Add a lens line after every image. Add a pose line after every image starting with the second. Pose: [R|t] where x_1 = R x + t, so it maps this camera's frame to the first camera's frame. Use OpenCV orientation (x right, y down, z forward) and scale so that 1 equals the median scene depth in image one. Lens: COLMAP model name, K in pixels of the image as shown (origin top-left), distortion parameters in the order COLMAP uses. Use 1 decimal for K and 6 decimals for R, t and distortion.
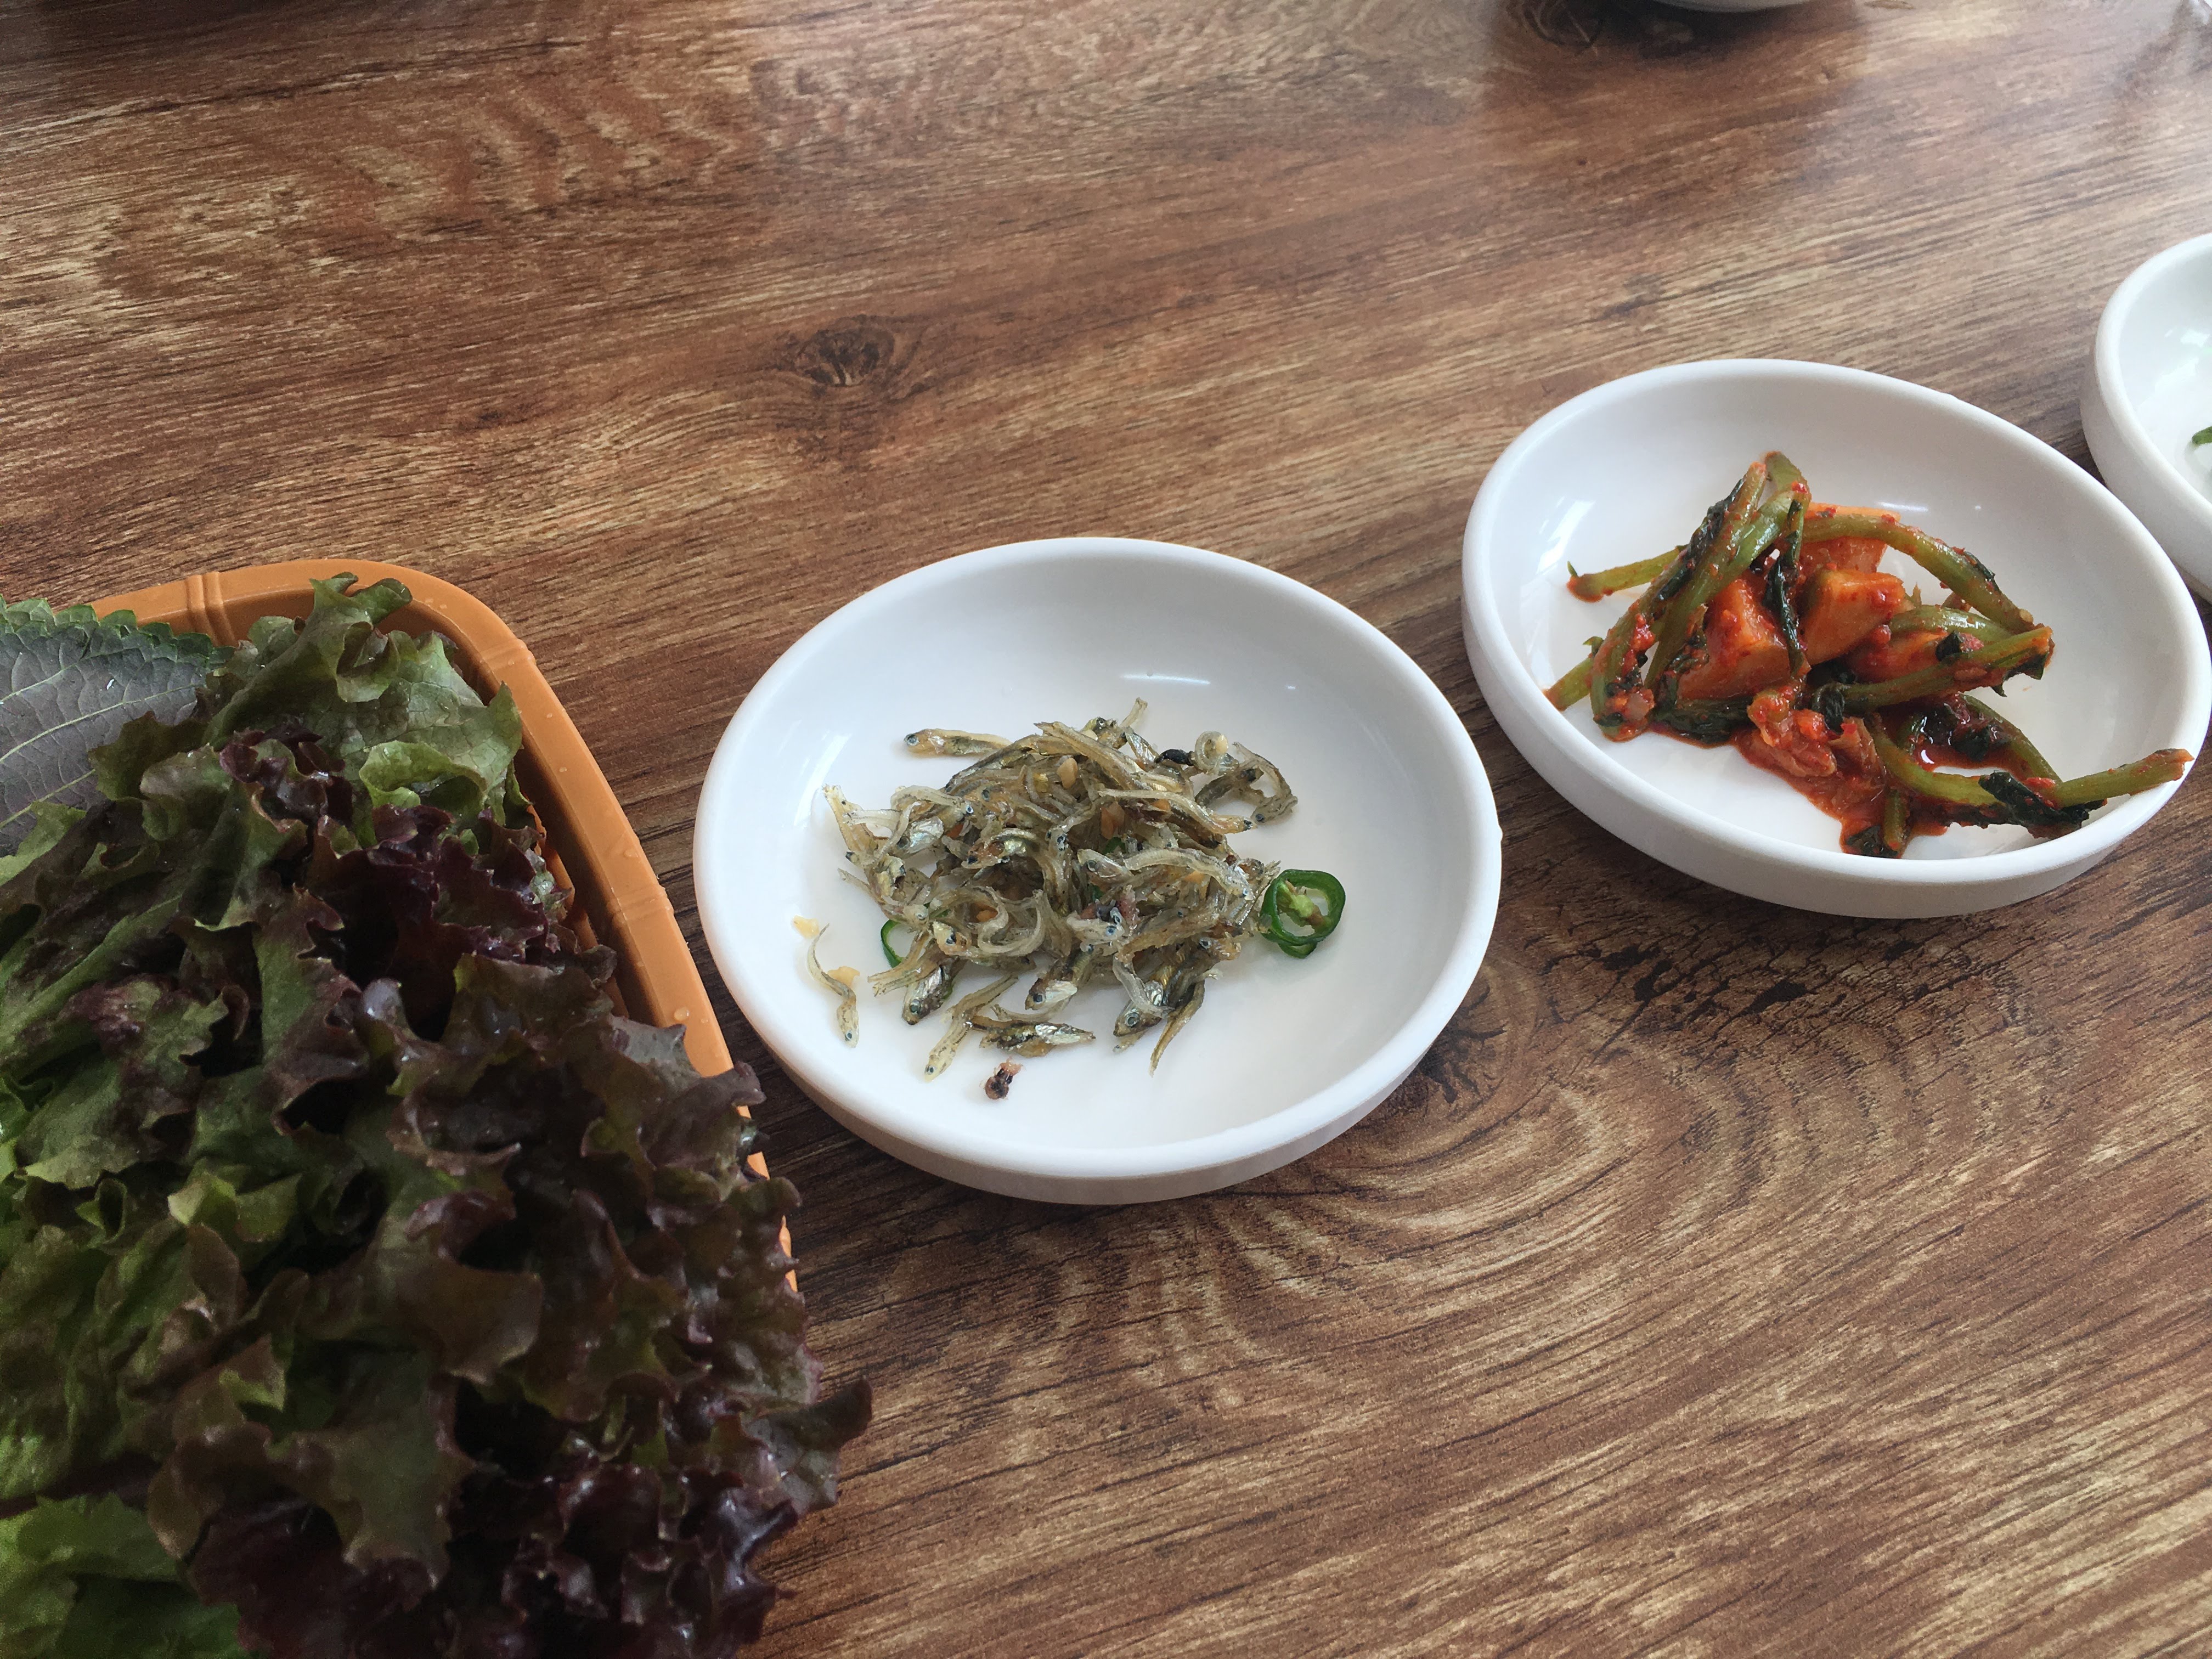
lens RADIAL K [[1932.8, 0, 1103.5], [0, 1932.8, 821.7], [0, 0, 1]] dist [0.083403, -0.145393]
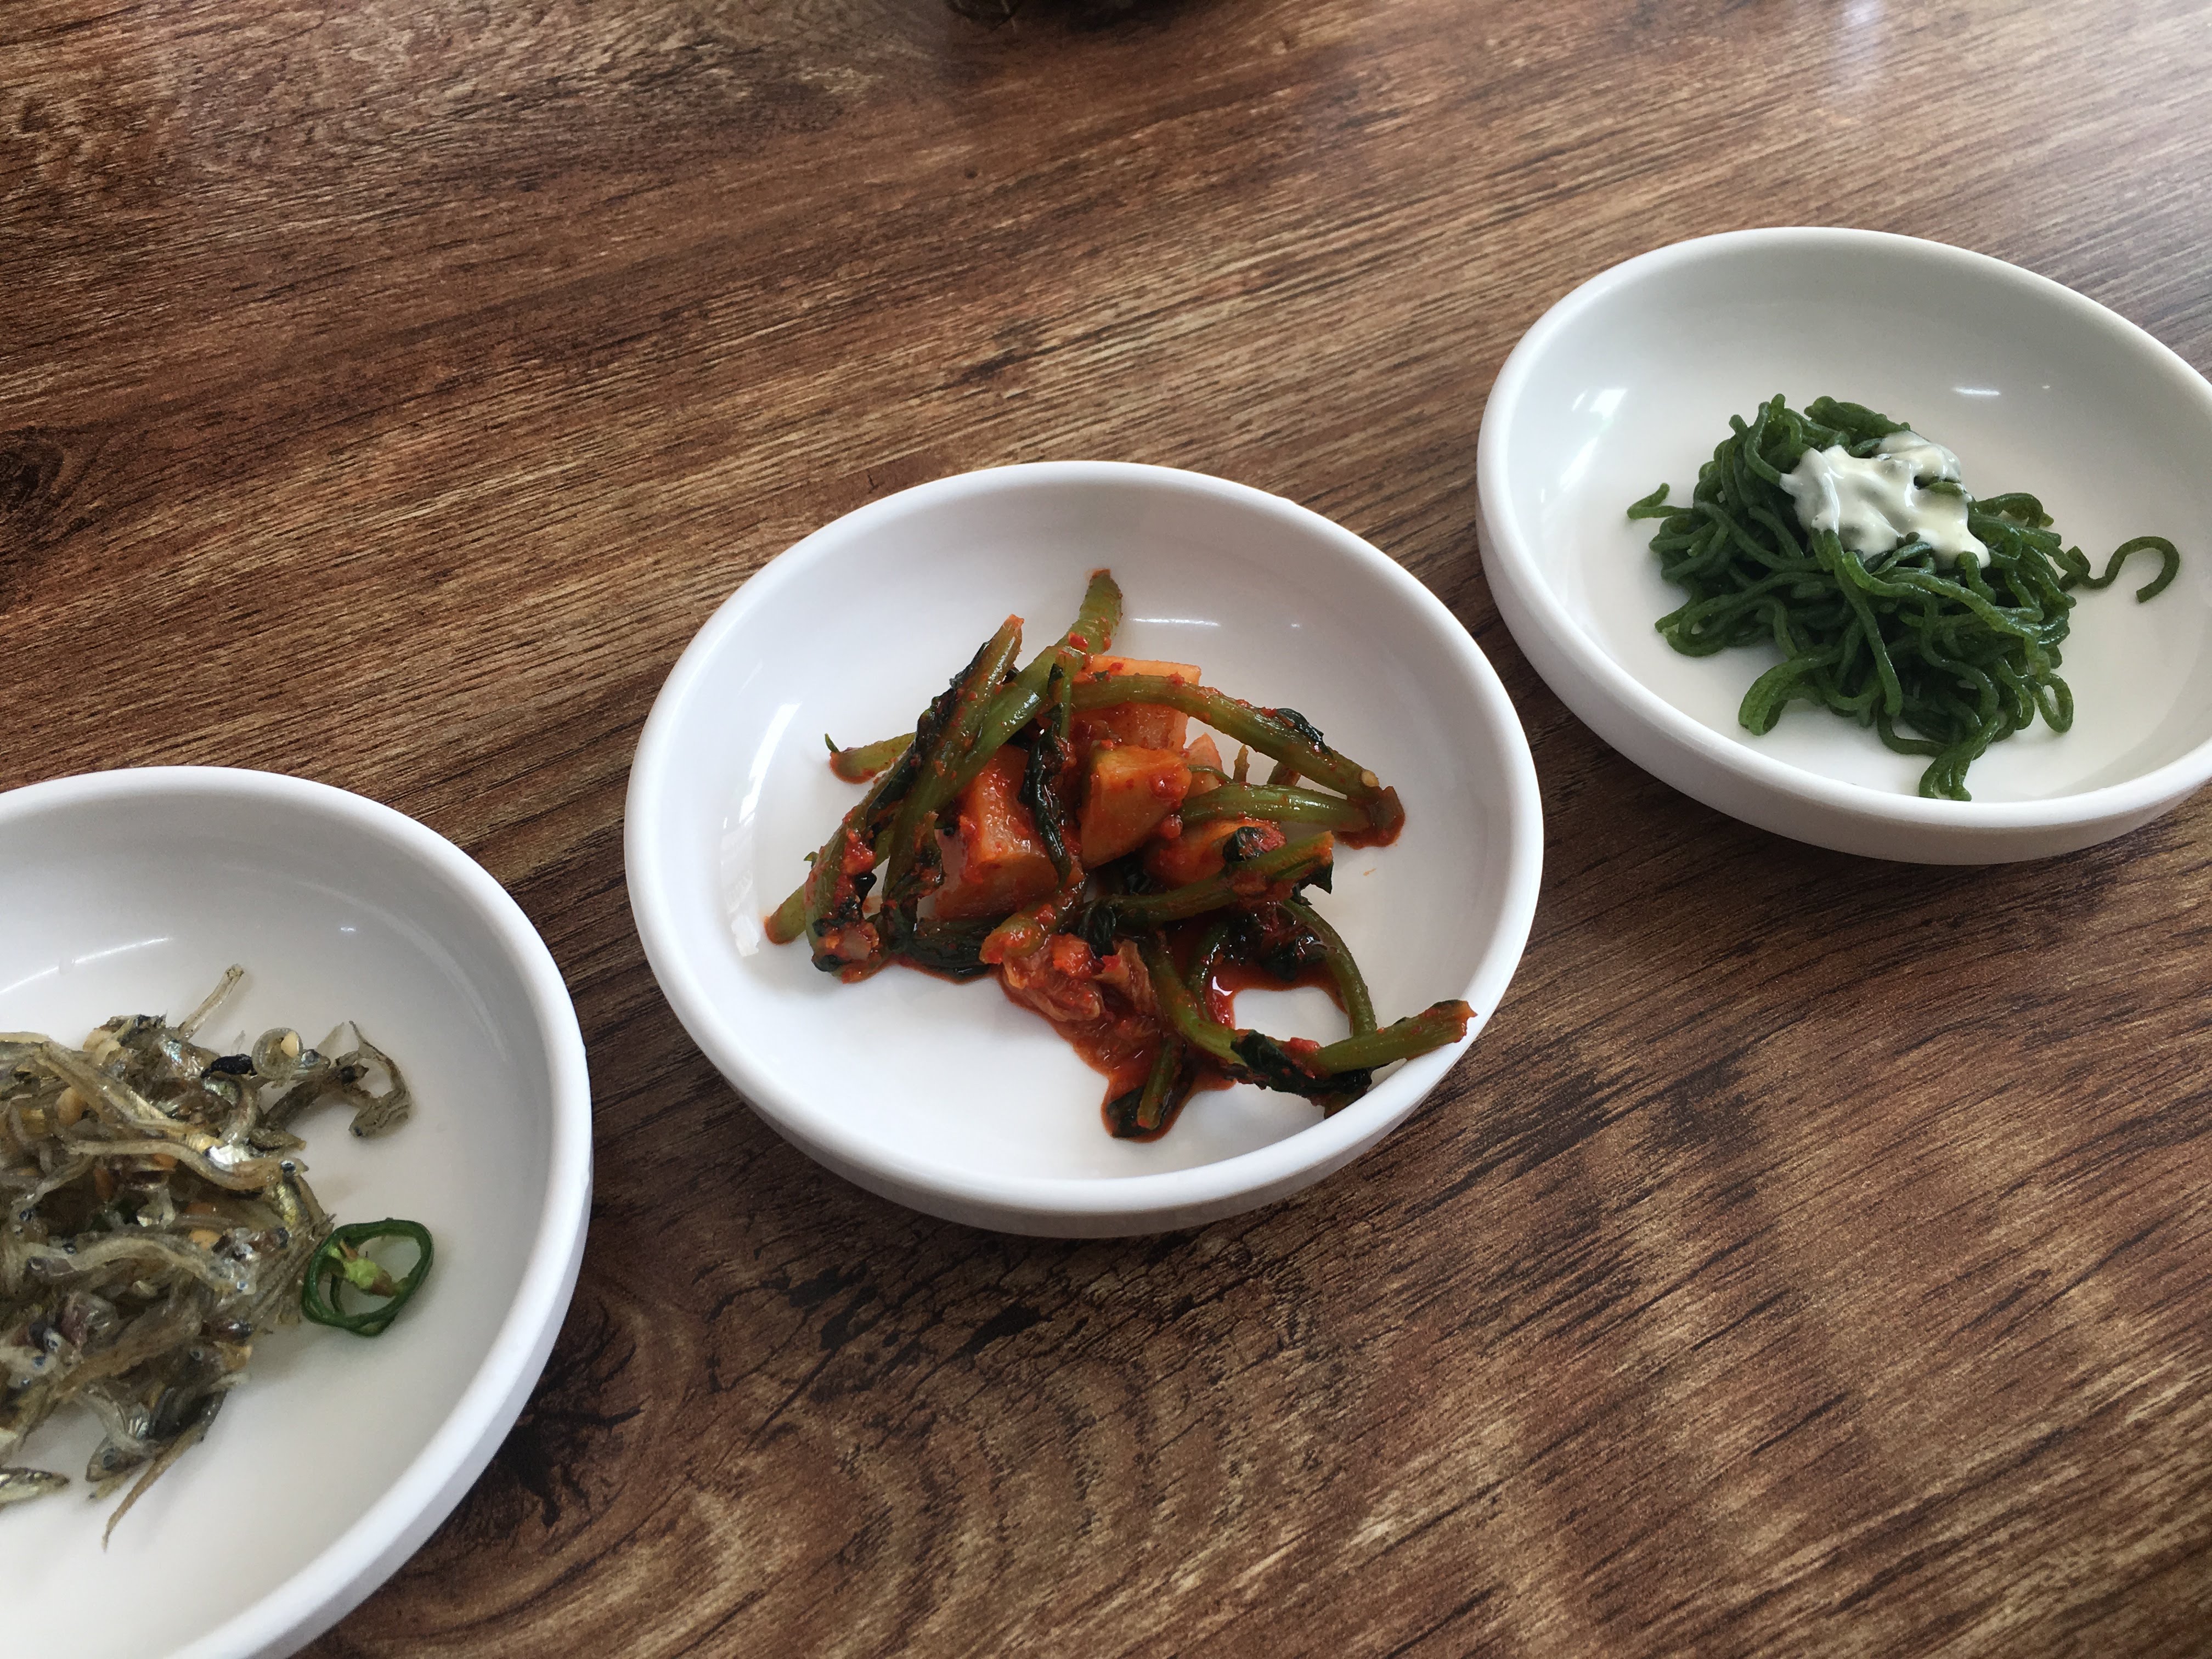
lens RADIAL K [[1926.5, 0, 1096.0], [0, 1926.5, 829.1], [0, 0, 1]] dist [0.087788, -0.149788]
pose [[0.997519, -0.062174, 0.033008, 0.366912], [0.059890, 0.996007, 0.066204, -0.160950], [-0.036992, -0.064063, 0.997260, 0.223044]]
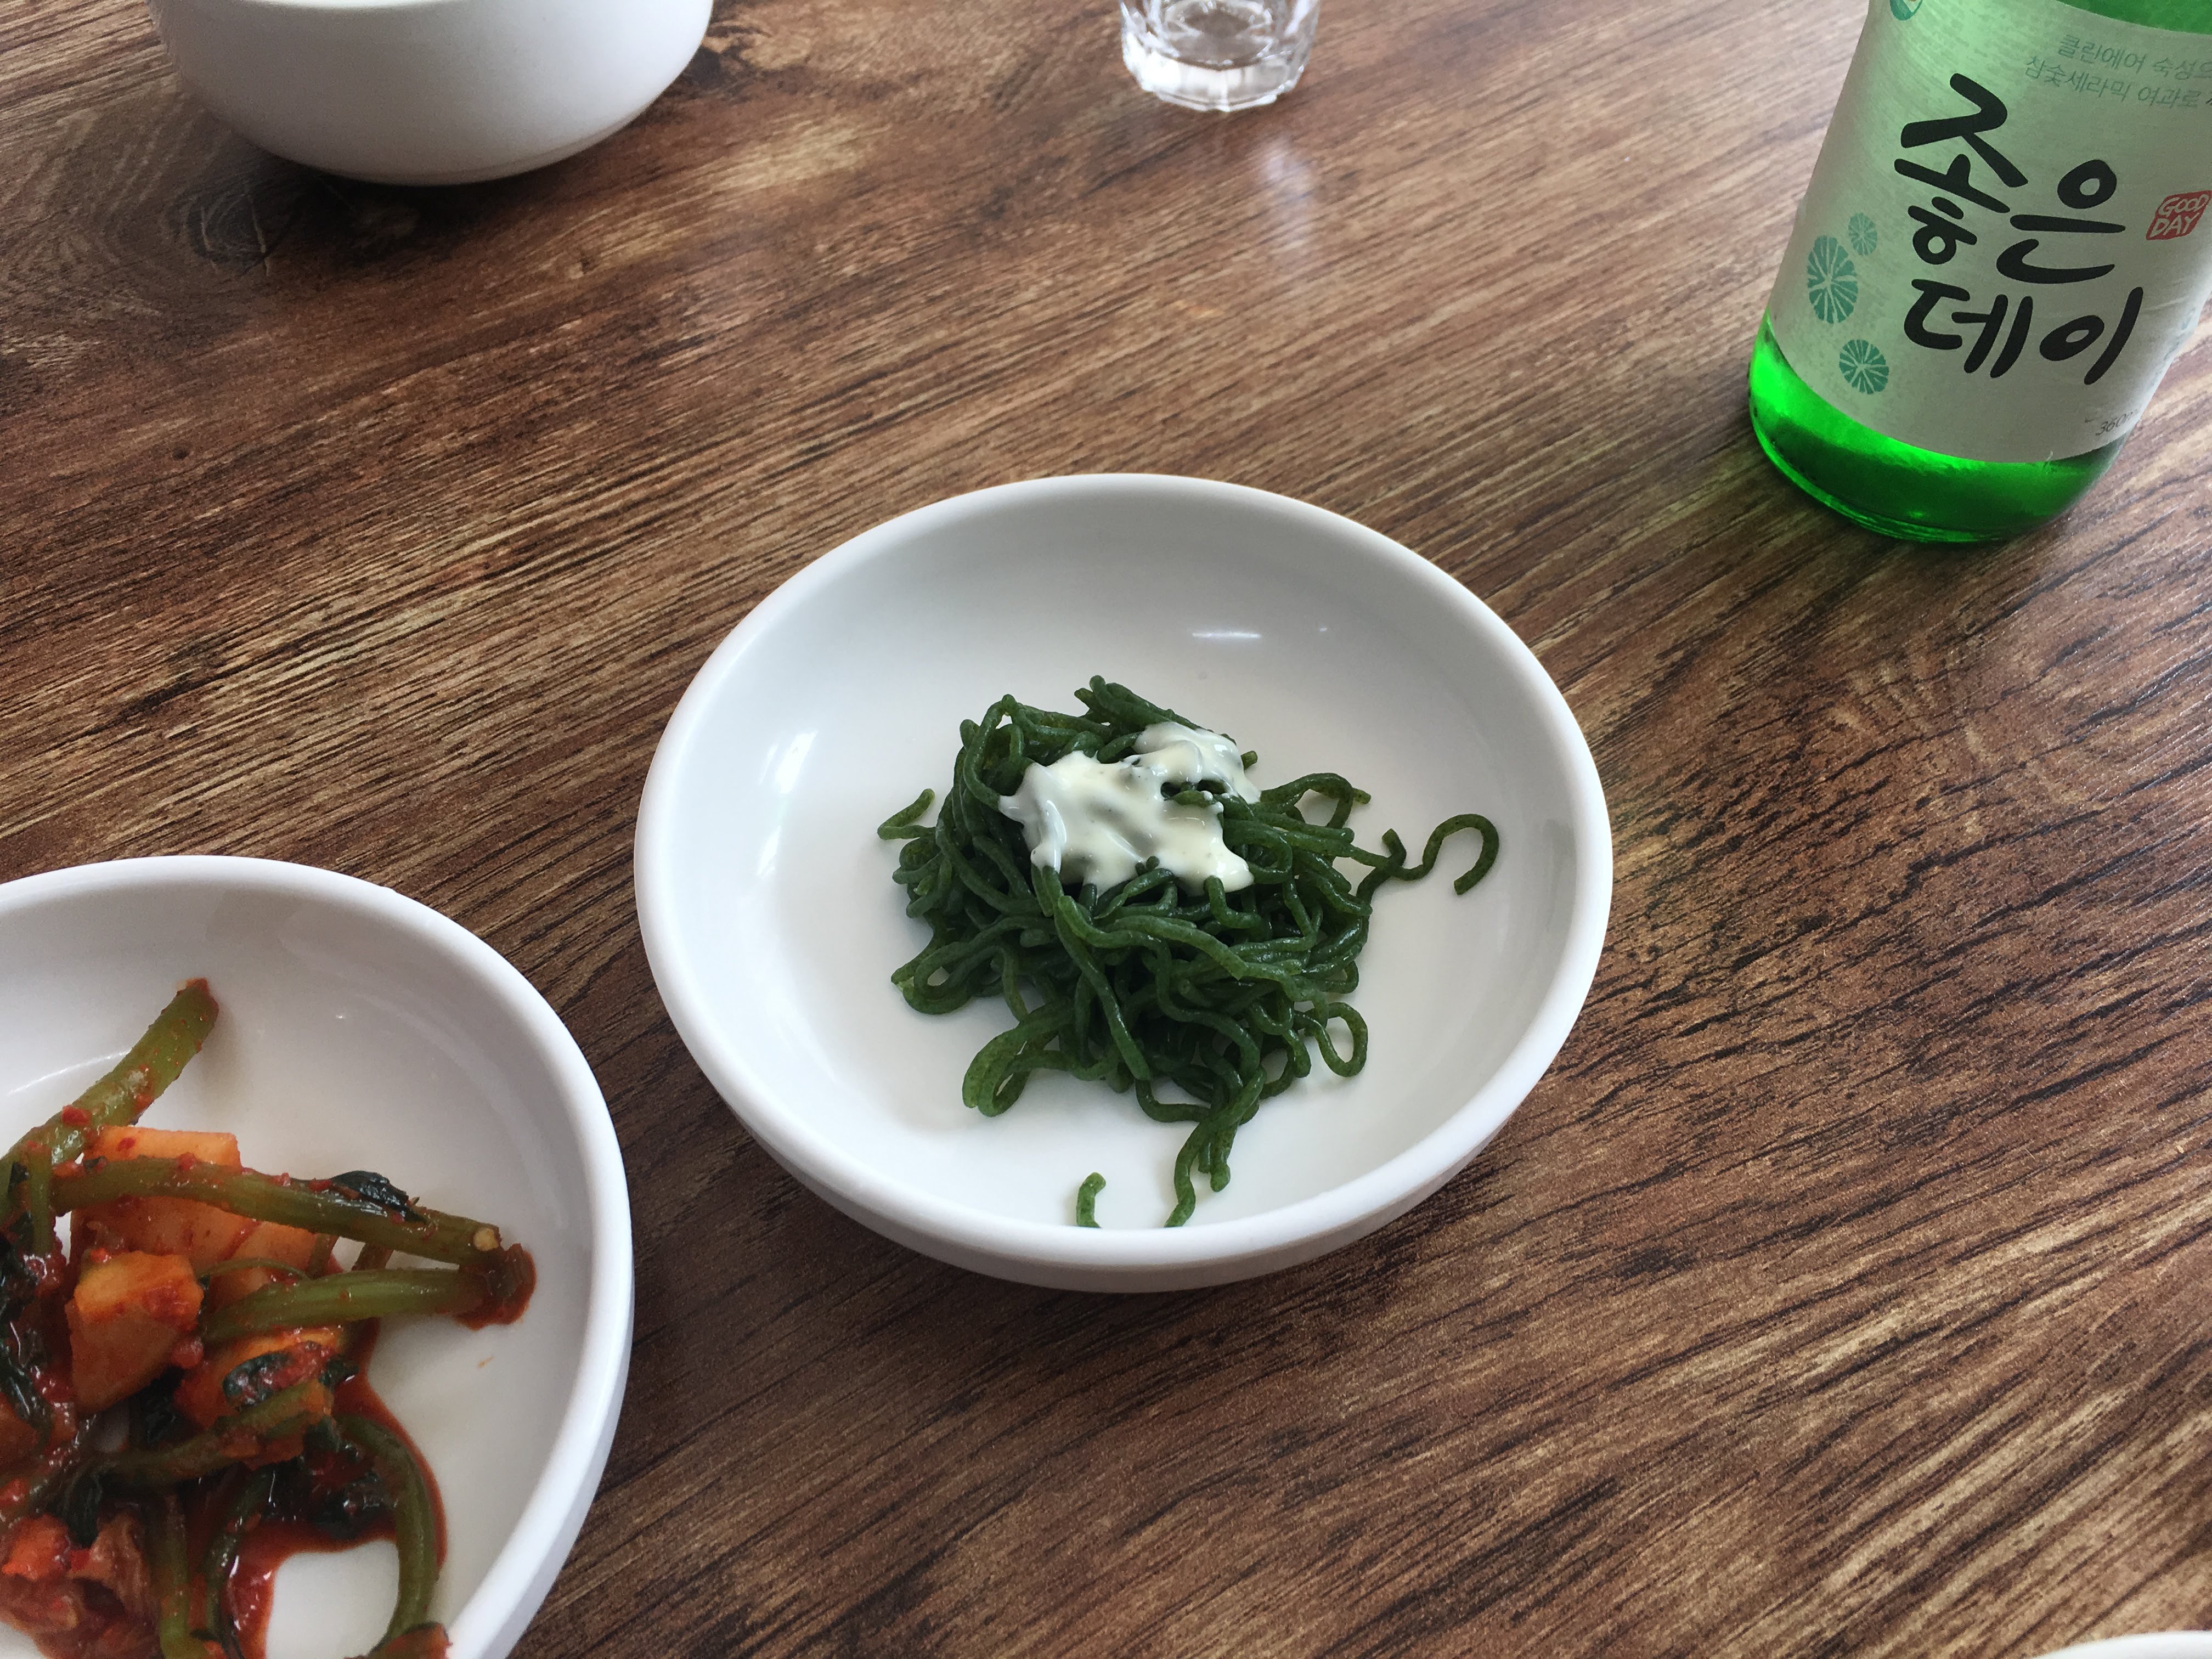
lens RADIAL K [[1929.0, 0, 1100.7], [0, 1929.0, 831.0], [0, 0, 1]] dist [0.082479, -0.146729]
pose [[0.984001, -0.153466, 0.090503, 0.707315], [0.150334, 0.987805, 0.040507, -0.262113], [-0.095615, -0.026254, 0.995072, 0.375612]]
